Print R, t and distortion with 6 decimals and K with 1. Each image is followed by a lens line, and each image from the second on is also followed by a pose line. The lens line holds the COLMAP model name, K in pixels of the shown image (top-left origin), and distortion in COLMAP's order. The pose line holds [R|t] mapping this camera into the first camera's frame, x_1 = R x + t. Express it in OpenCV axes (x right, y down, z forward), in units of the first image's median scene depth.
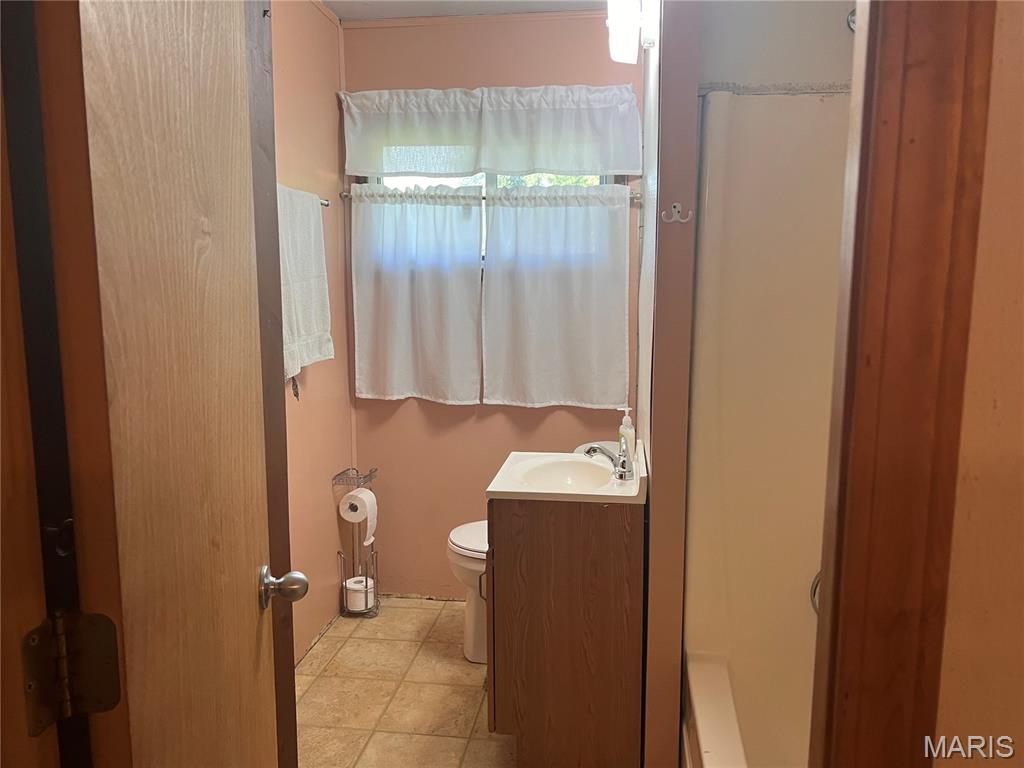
lens RADIAL K [[765.8, 0, 514.8], [0, 765.8, 383.5], [0, 0, 1]] dist [0.059527, -0.060056]
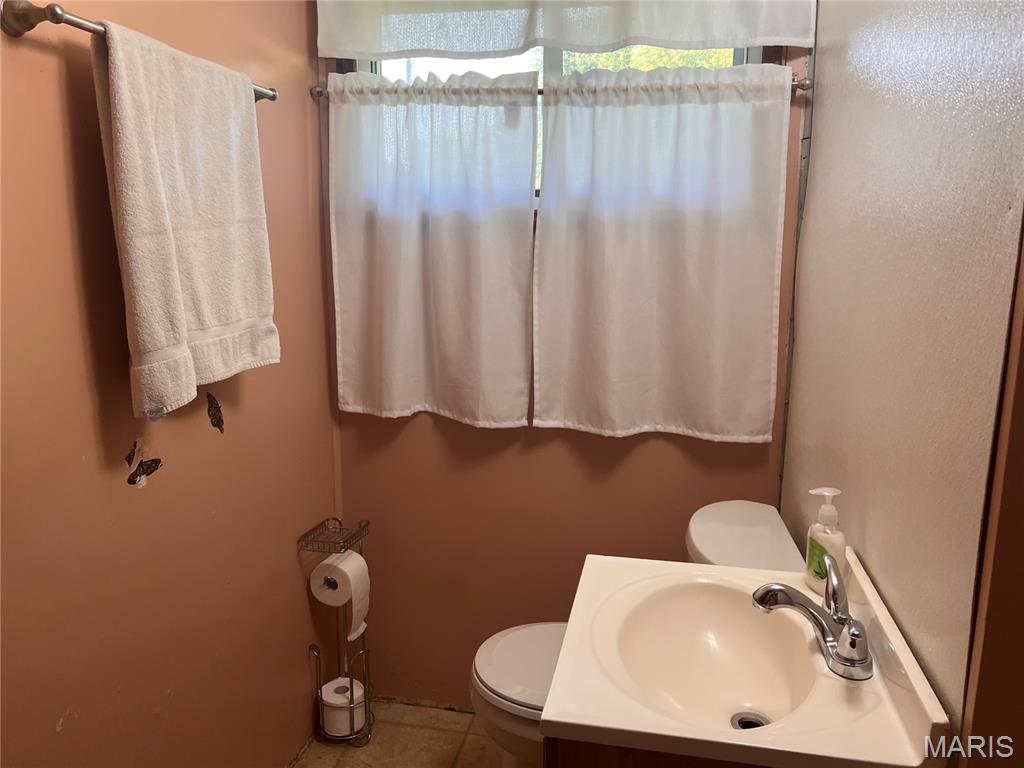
lens RADIAL K [[765.8, 0, 509.9], [0, 765.8, 382.0], [0, 0, 1]] dist [0.059527, -0.060056]
pose [[0.997494, 0.017090, -0.068656, -0.018228], [-0.013234, 0.998331, 0.056221, -0.046379], [0.069502, -0.055172, 0.996055, 0.375065]]
